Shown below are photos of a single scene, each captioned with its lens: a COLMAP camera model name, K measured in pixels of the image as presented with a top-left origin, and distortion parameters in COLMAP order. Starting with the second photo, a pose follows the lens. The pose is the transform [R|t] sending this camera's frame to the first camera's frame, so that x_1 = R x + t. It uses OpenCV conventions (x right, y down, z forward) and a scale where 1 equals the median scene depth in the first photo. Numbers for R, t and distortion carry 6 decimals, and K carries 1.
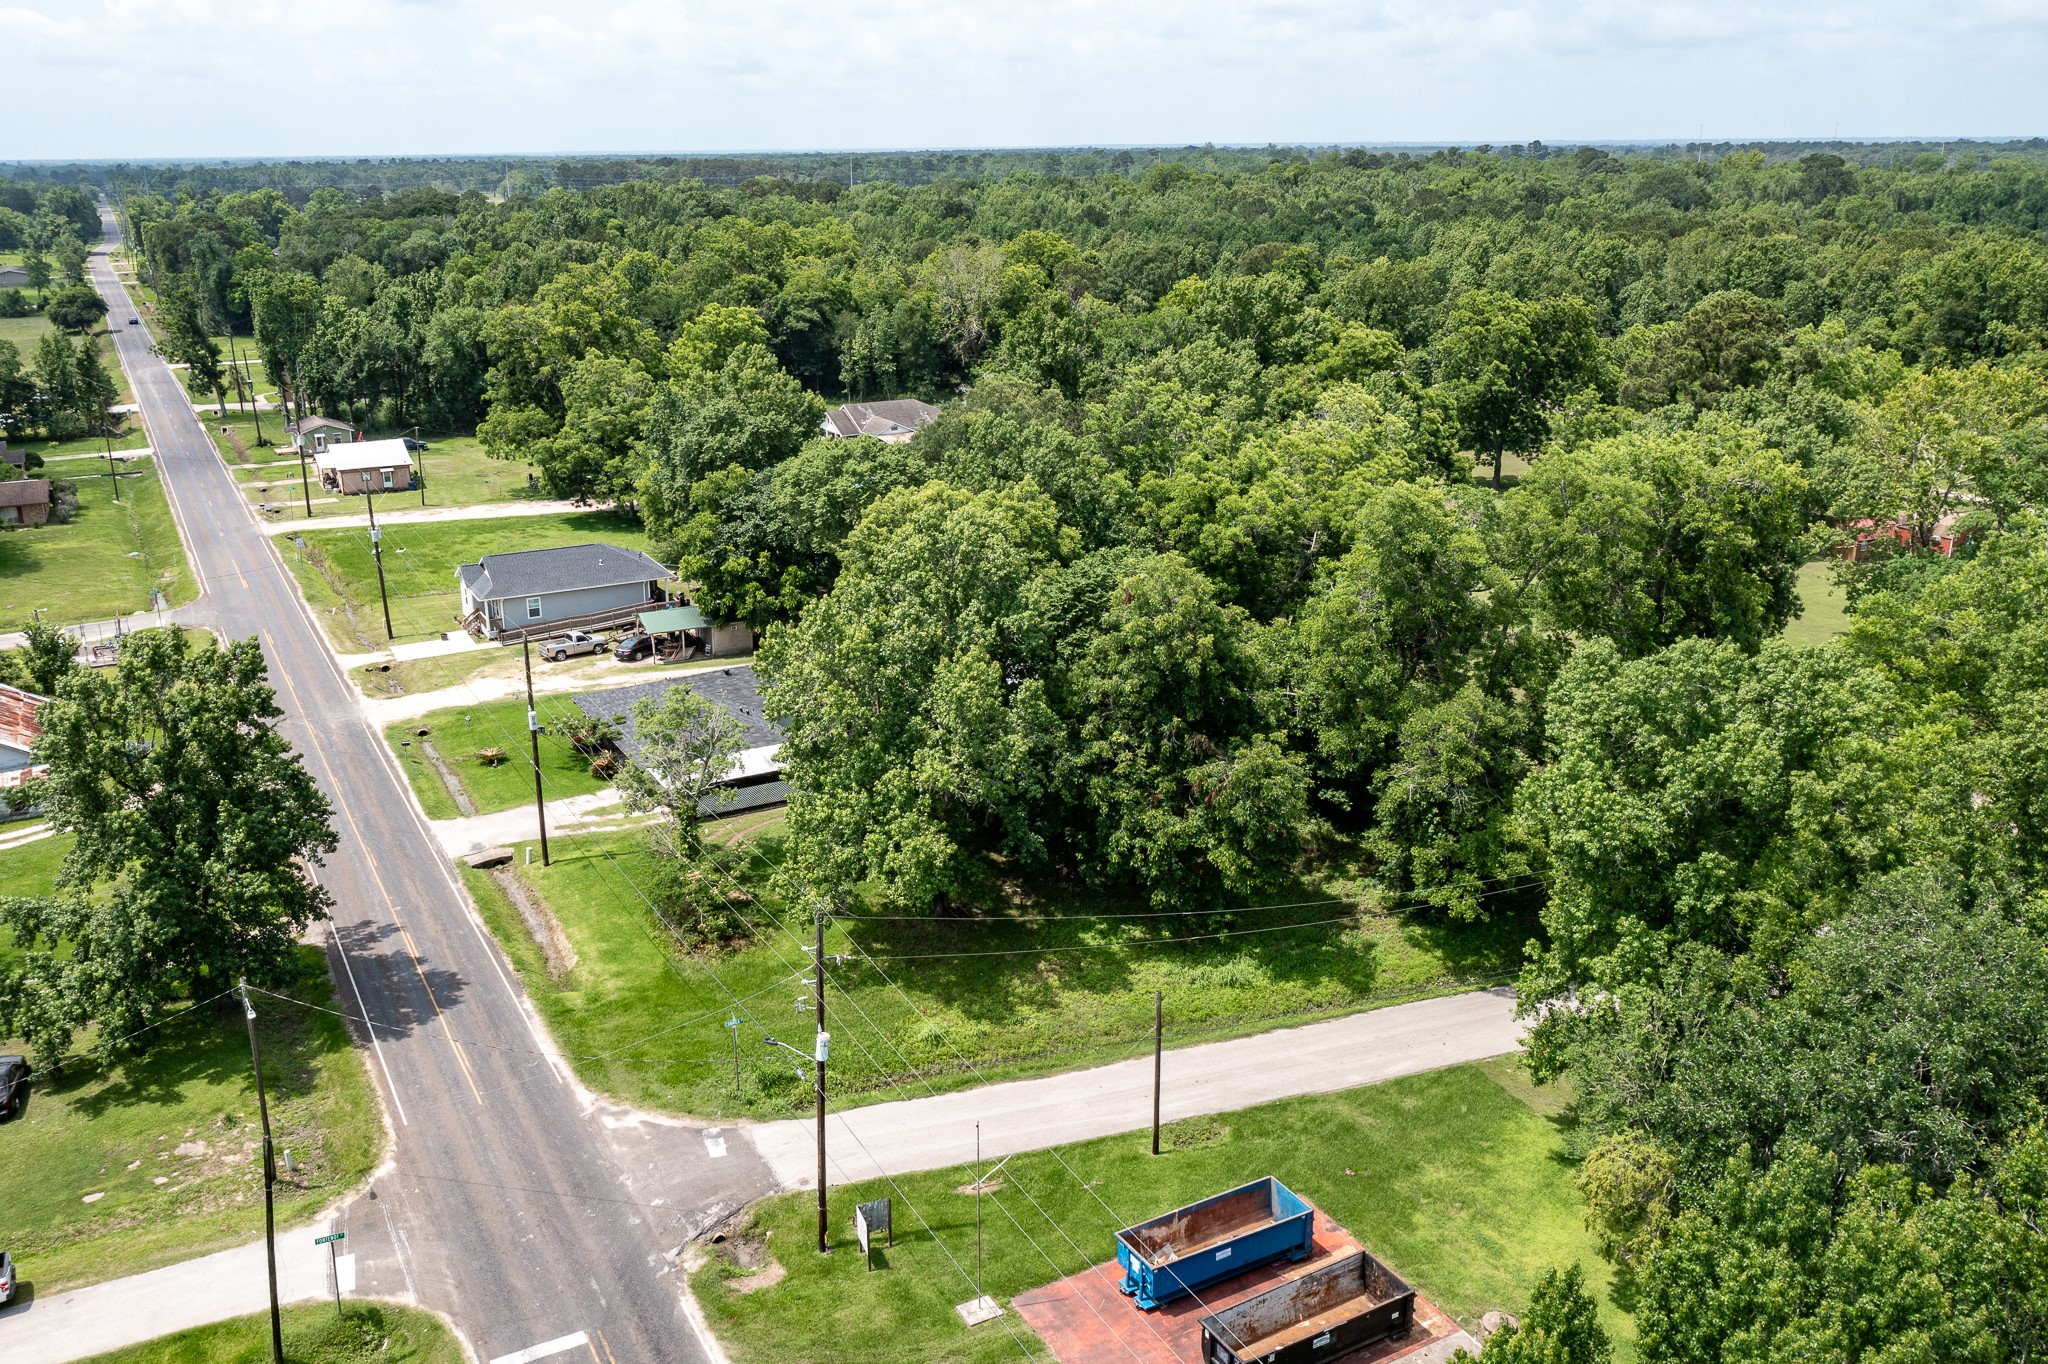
lens RADIAL K [[1712.6, 0, 1024.0], [0, 1712.6, 682.0], [0, 0, 1]] dist [-0.006666, 0.002417]
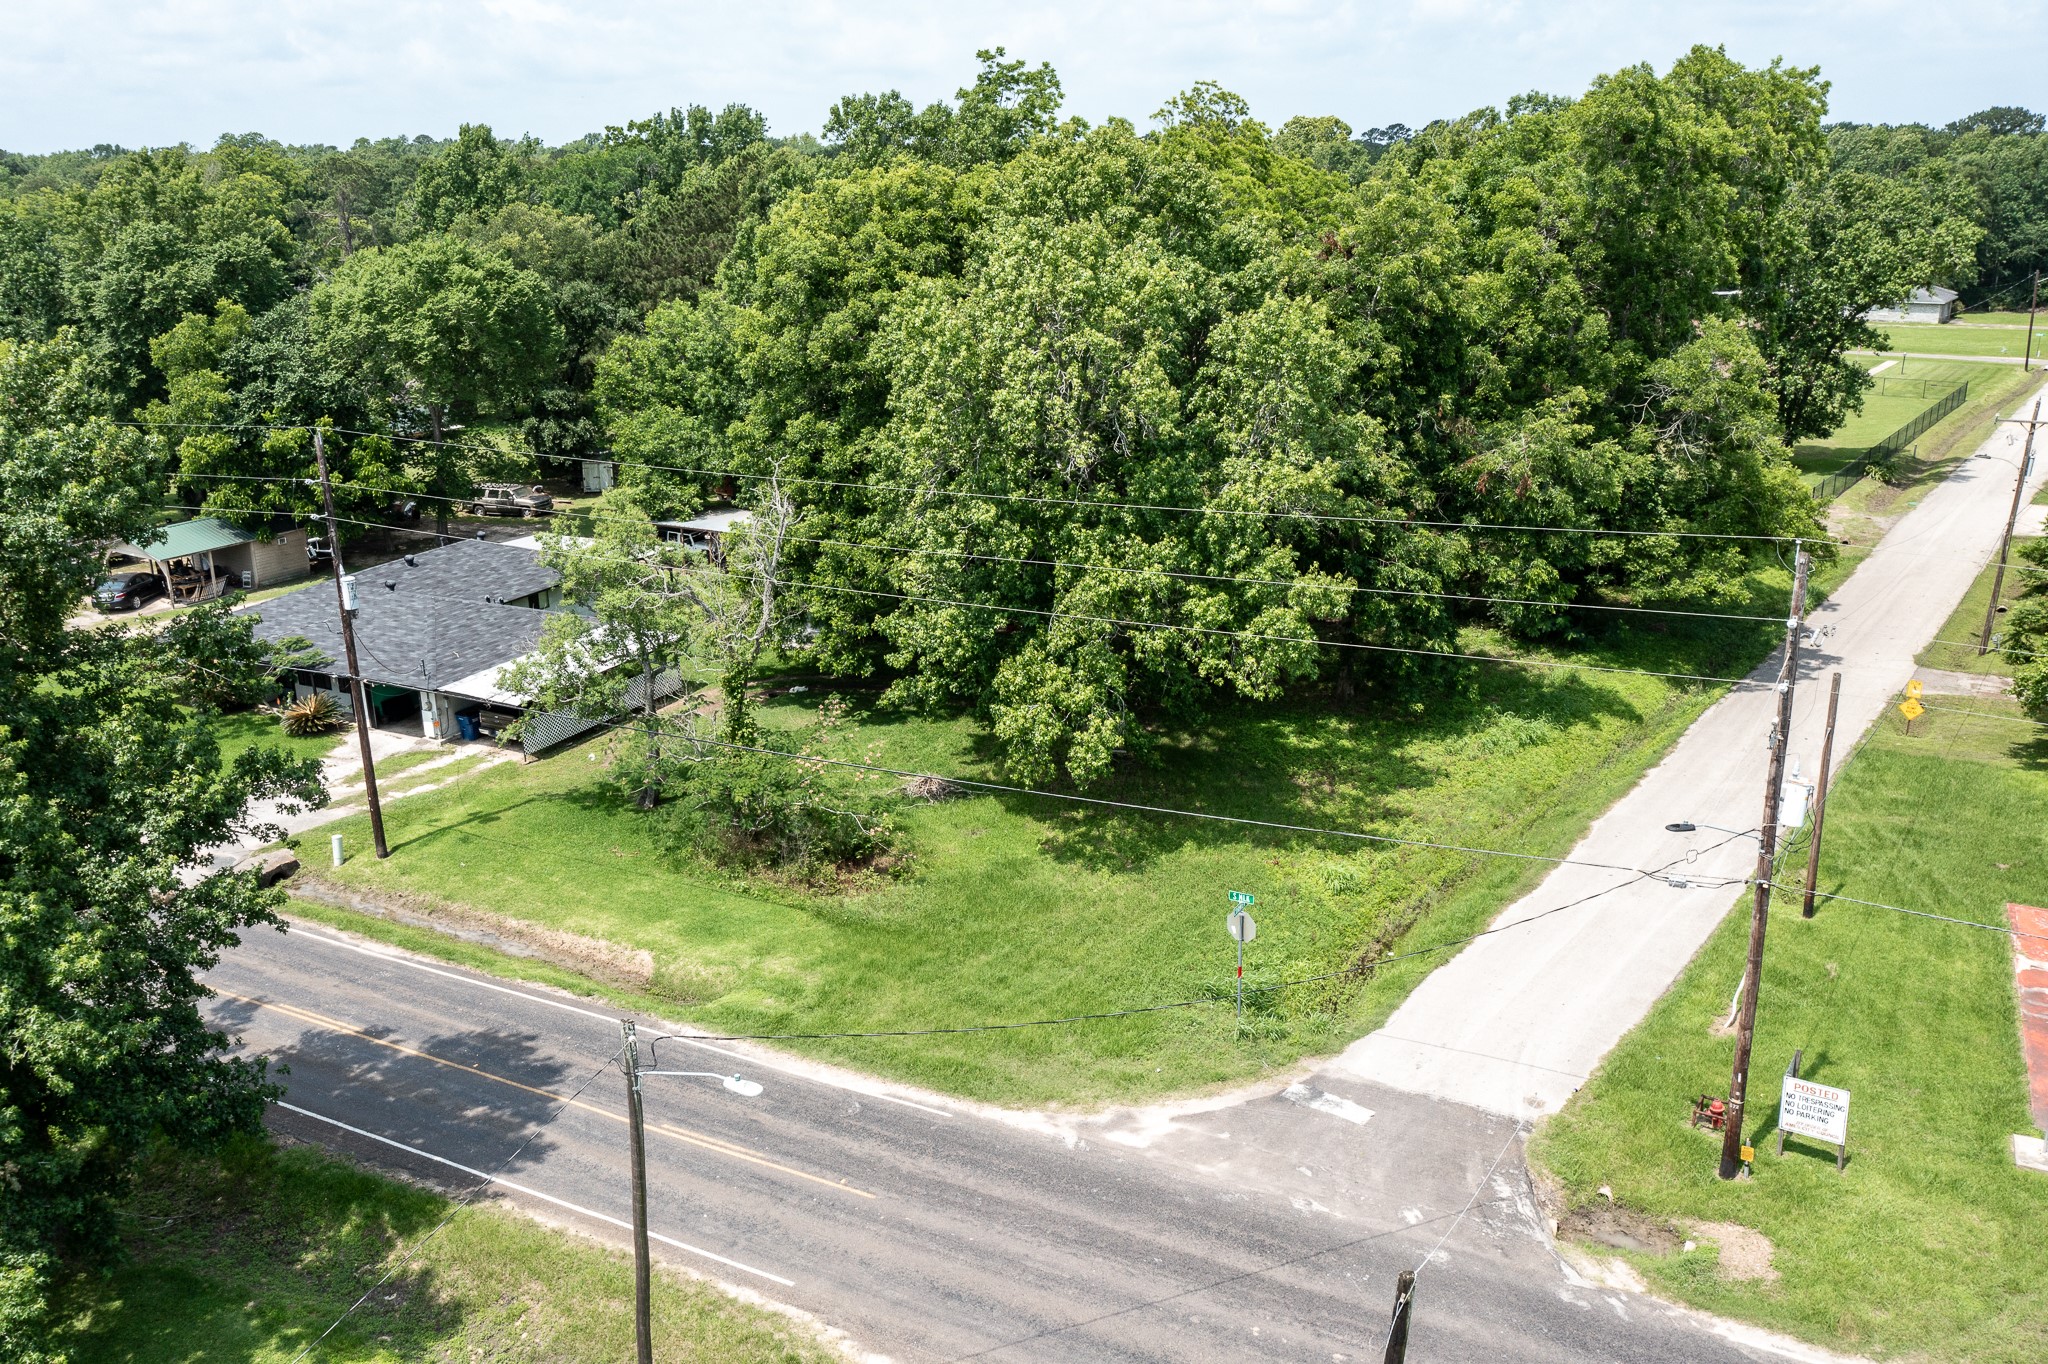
lens RADIAL K [[1651.5, 0, 1024.0], [0, 1651.5, 682.0], [0, 0, 1]] dist [-0.008935, -0.000698]
pose [[0.828729, -0.173503, 0.532077, -0.387134], [0.182110, 0.982591, 0.036767, 0.070166], [-0.529193, 0.066427, 0.845897, 0.432102]]
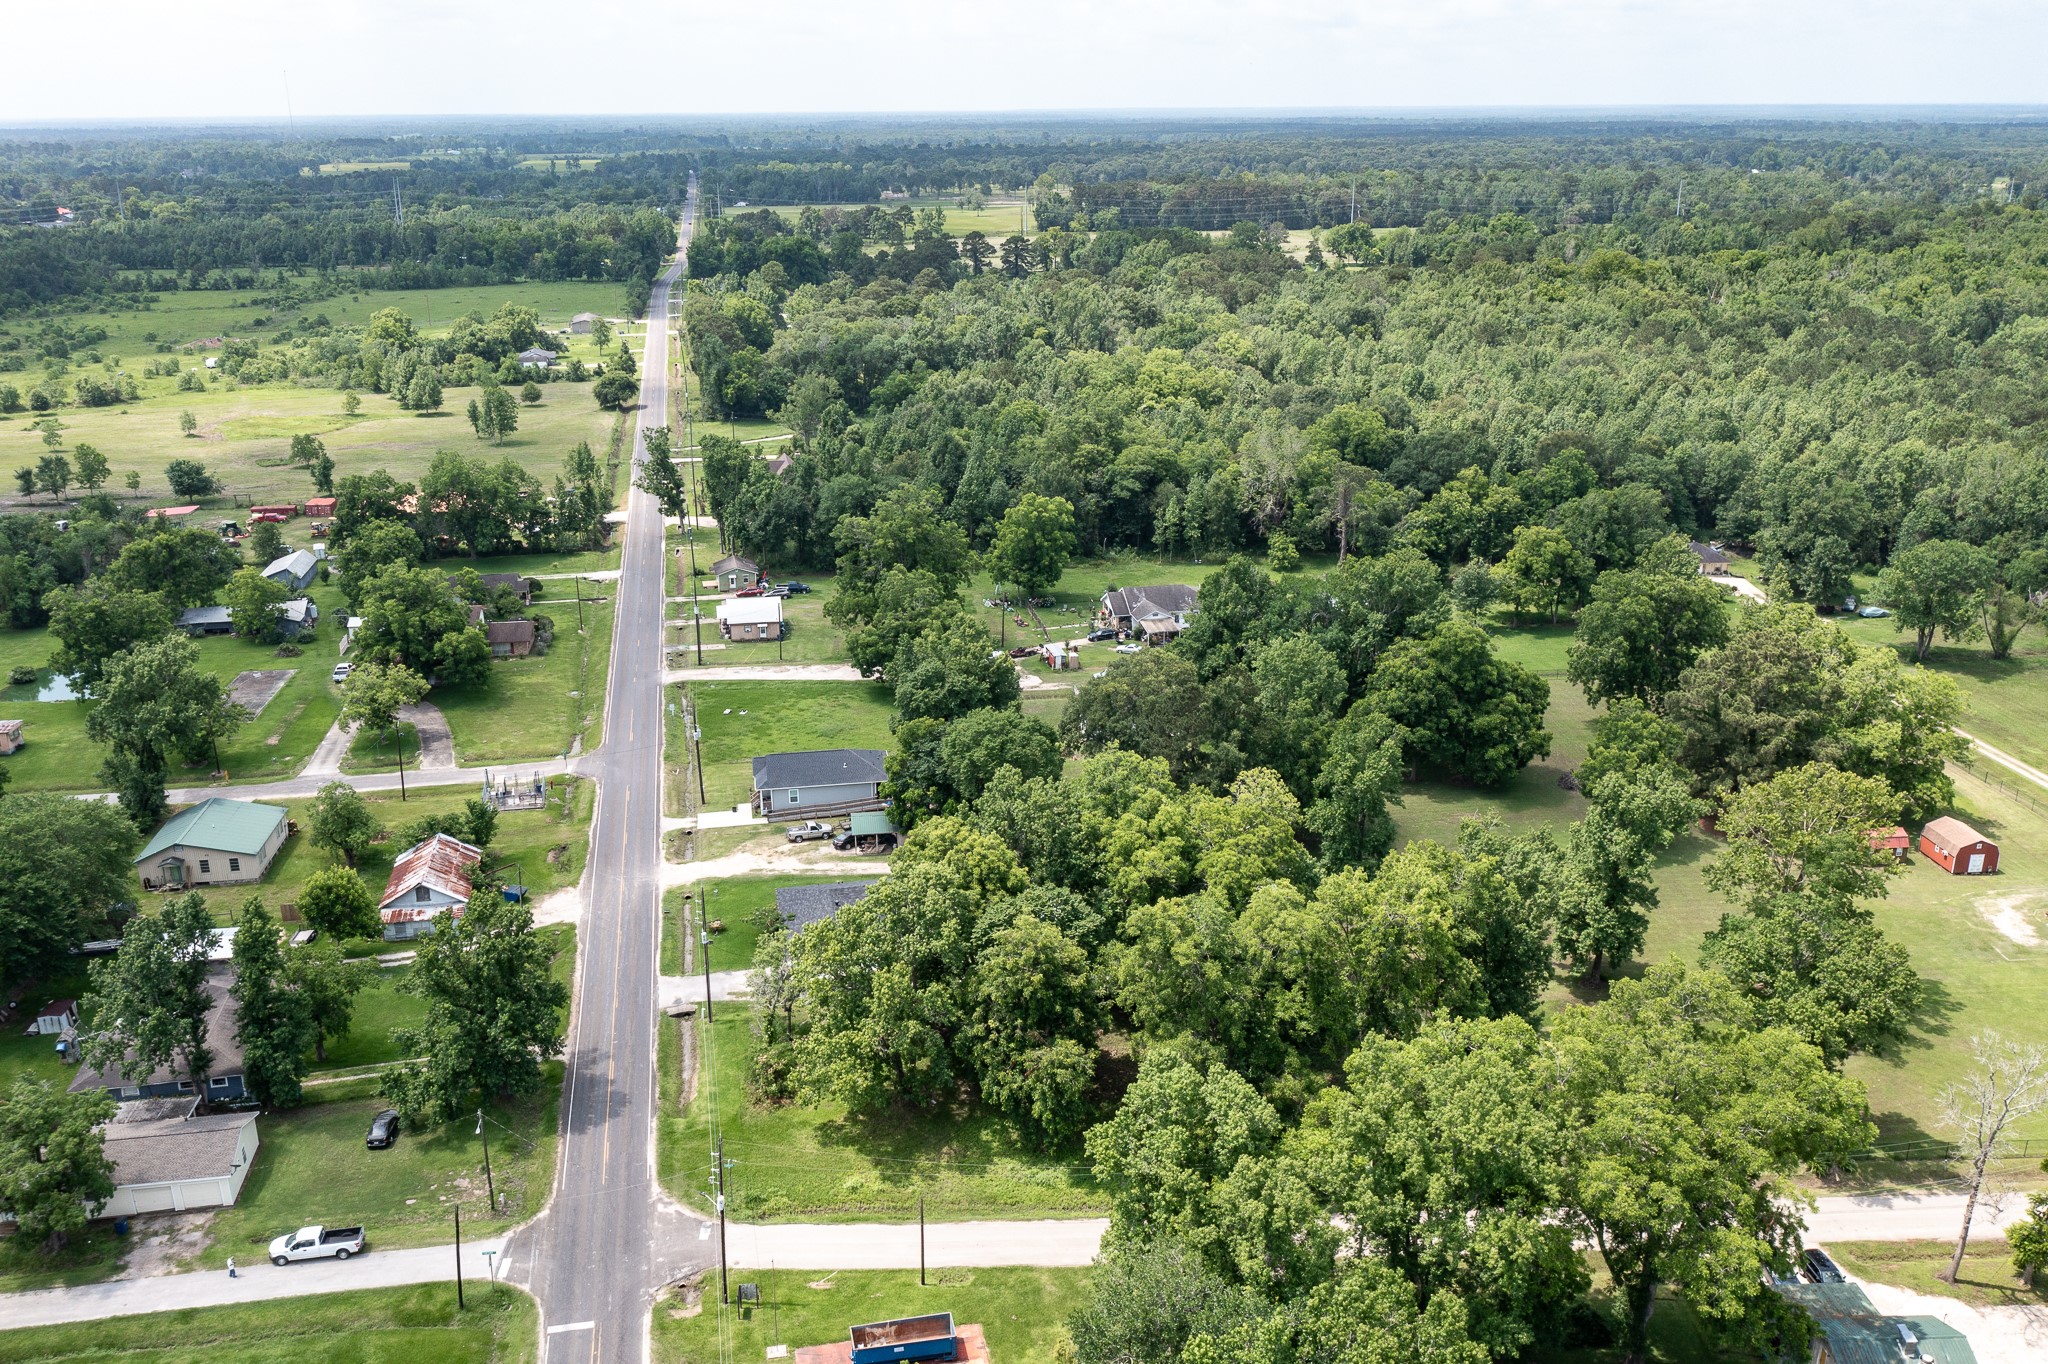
lens RADIAL K [[1784.7, 0, 1024.0], [0, 1784.7, 682.0], [0, 0, 1]] dist [-0.001259, 0.009341]
pose [[0.949851, 0.098691, -0.296722, 0.481579], [-0.091711, 0.995084, 0.037390, -0.309466], [0.298953, -0.008302, 0.954232, -0.532536]]
